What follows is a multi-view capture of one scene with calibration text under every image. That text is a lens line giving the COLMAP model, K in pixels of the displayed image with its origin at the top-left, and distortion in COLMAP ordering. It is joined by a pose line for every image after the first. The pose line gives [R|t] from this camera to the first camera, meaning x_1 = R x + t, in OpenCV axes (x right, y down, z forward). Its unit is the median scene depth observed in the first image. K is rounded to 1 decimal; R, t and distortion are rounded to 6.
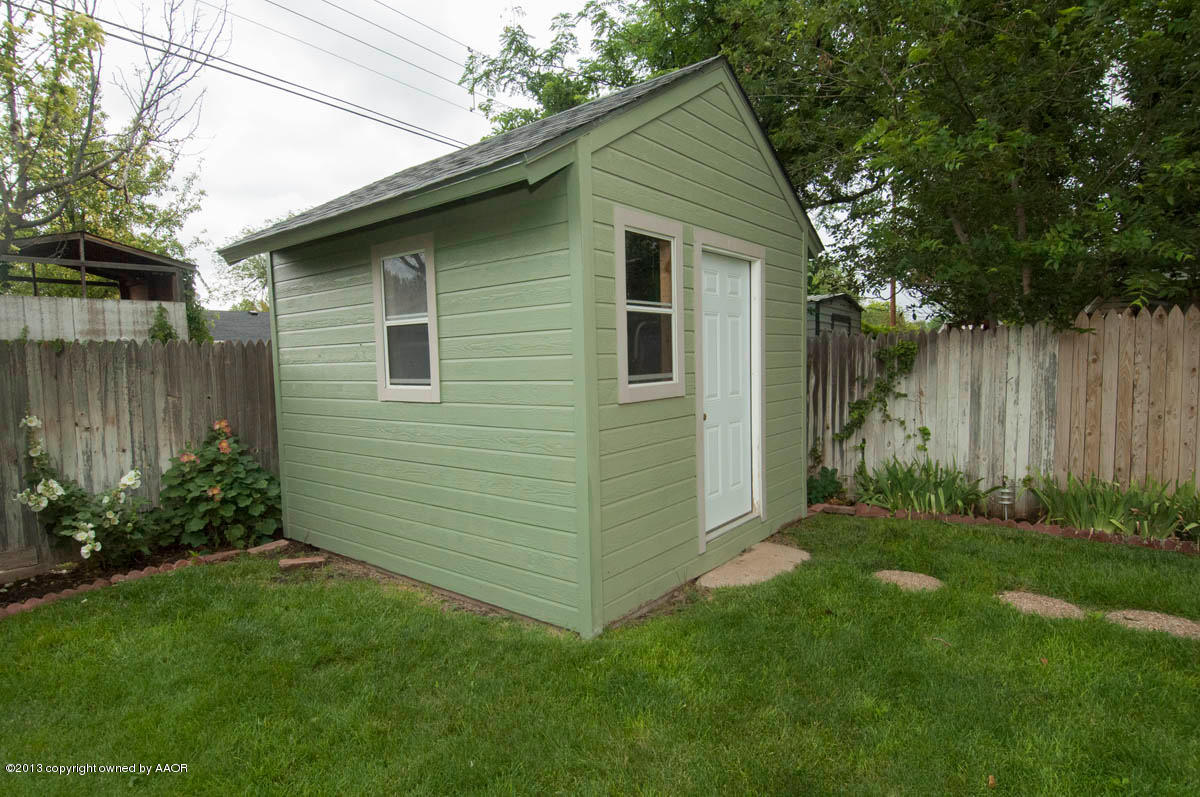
lens RADIAL K [[612.2, 0, 605.2], [0, 612.2, 403.5], [0, 0, 1]] dist [0.047421, -0.054334]
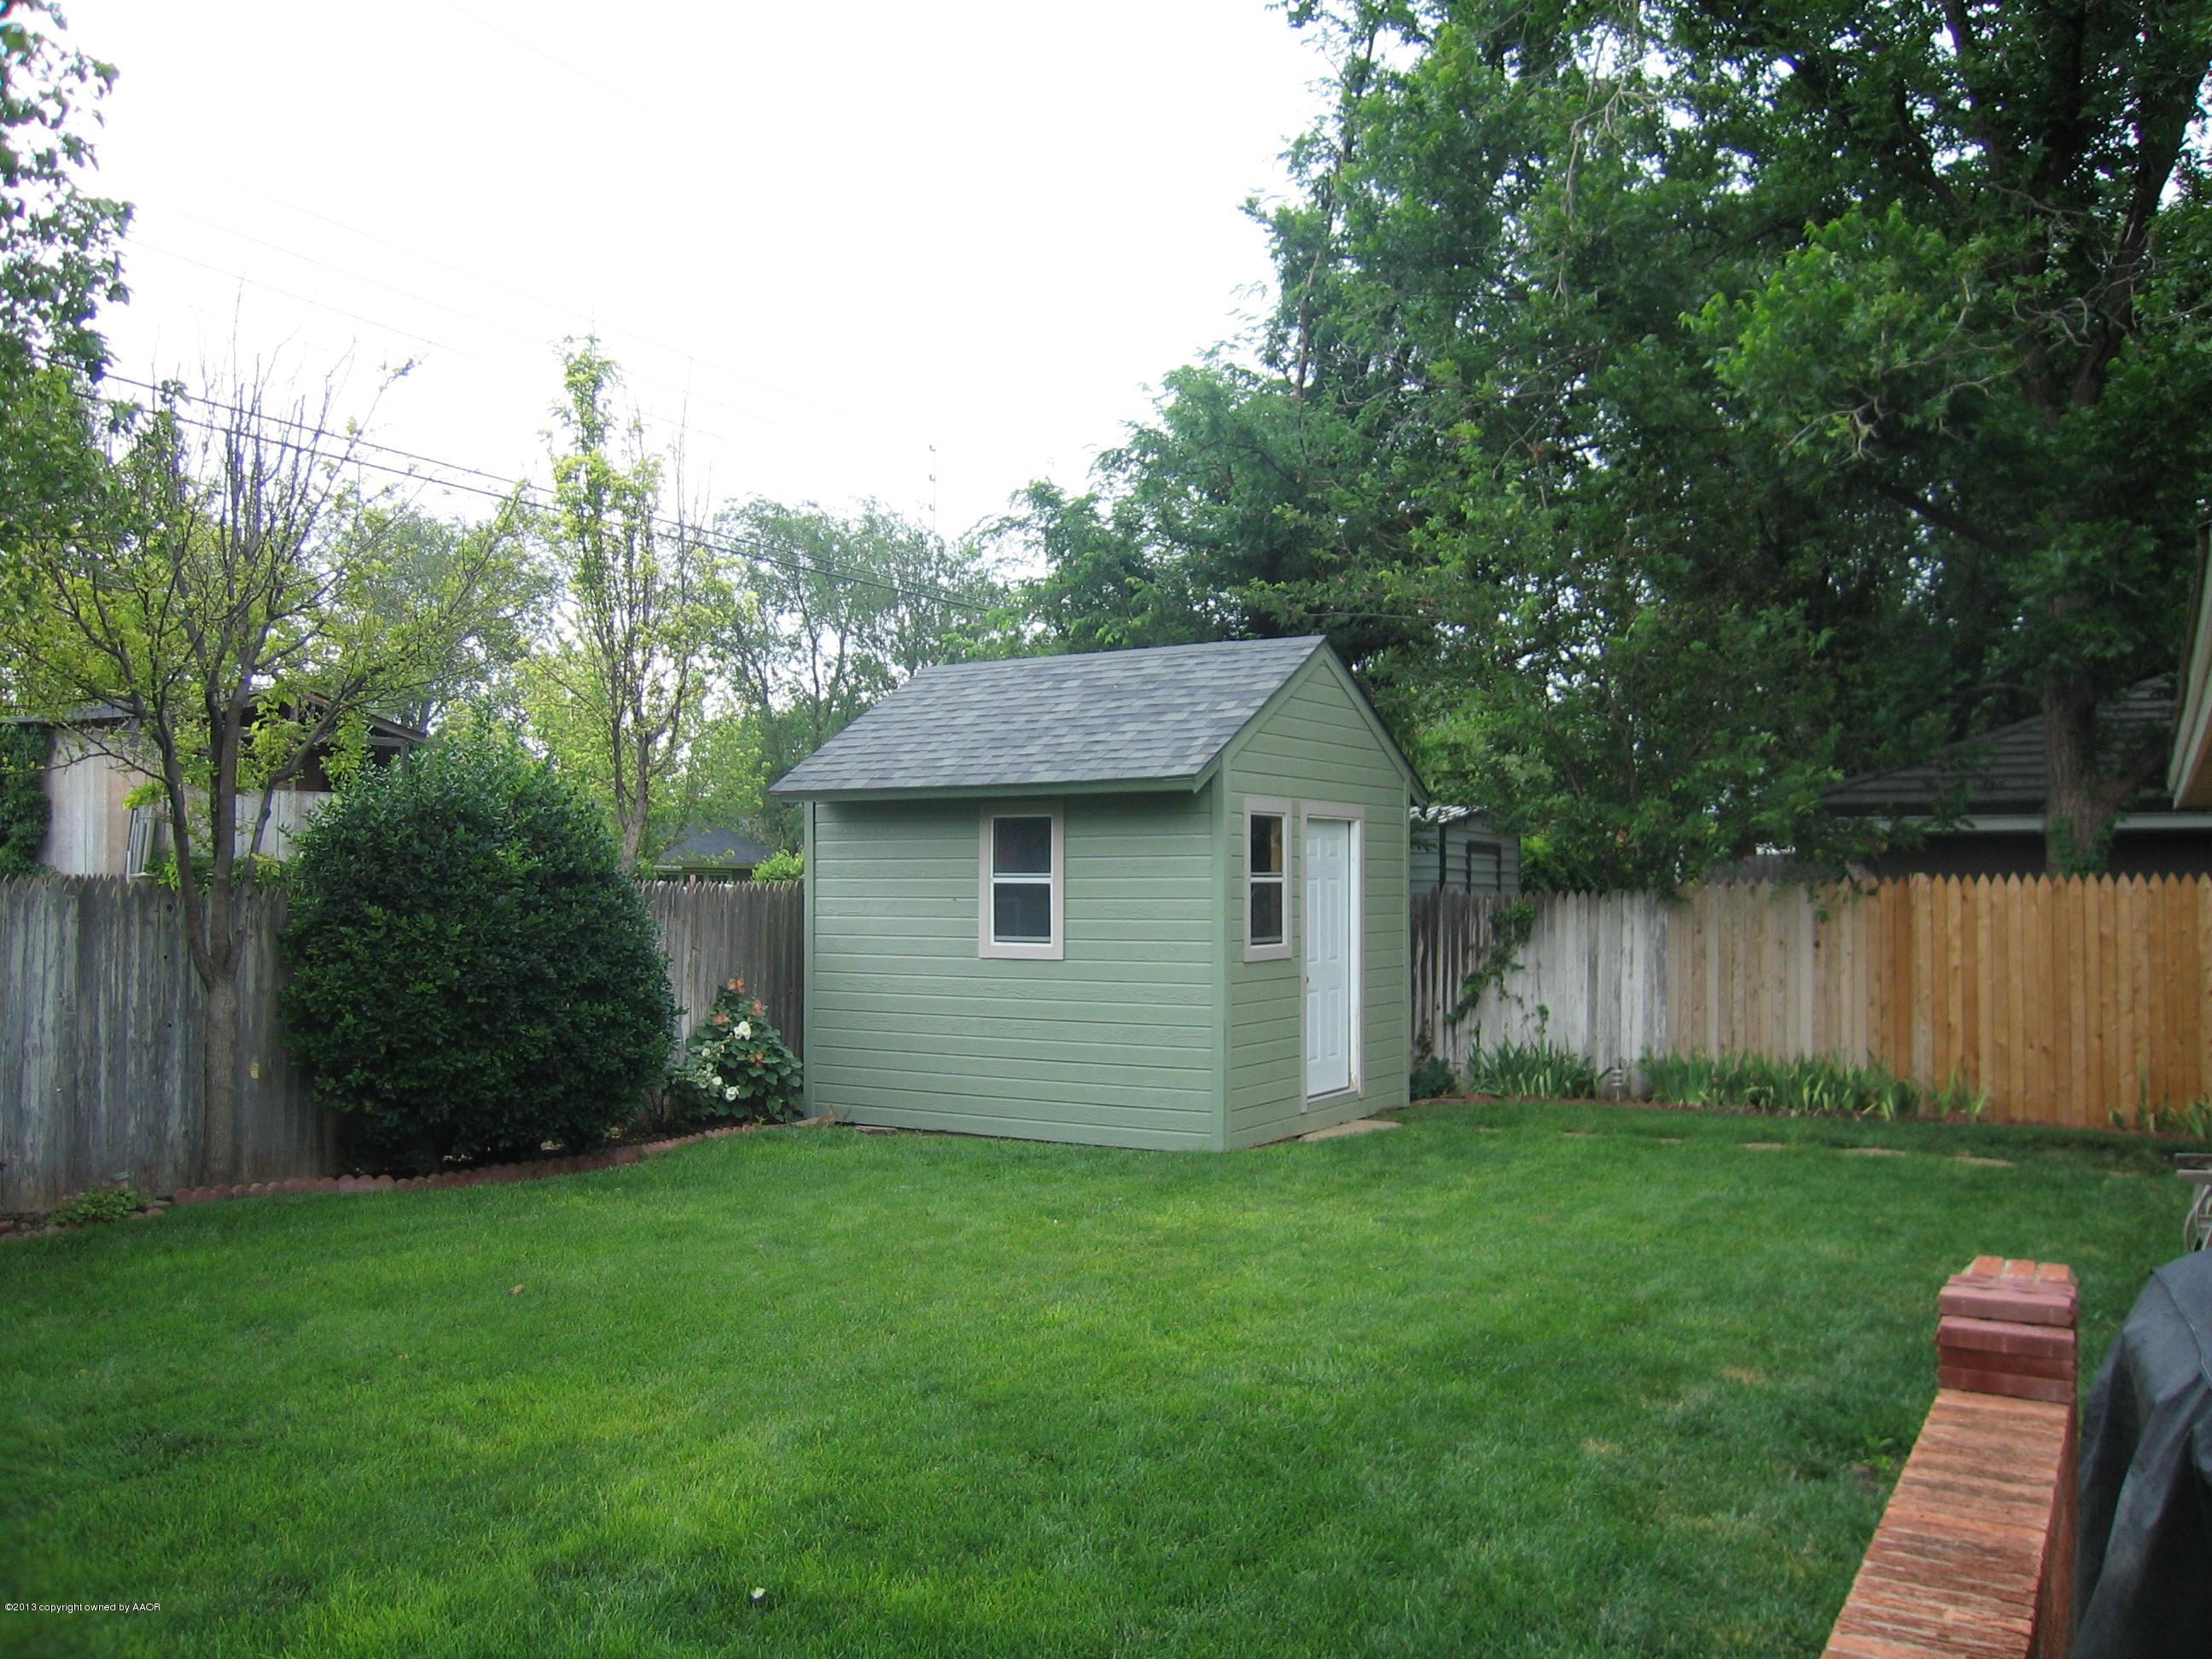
lens RADIAL K [[1816.6, 0, 1106.0], [0, 1816.6, 829.5], [0, 0, 1]] dist [-0.164732, 0.166288]
pose [[0.992606, 0.029862, 0.117651, -0.415833], [-0.017700, 0.994515, -0.103088, 0.069831], [-0.120084, 0.100243, 0.987690, -1.531867]]
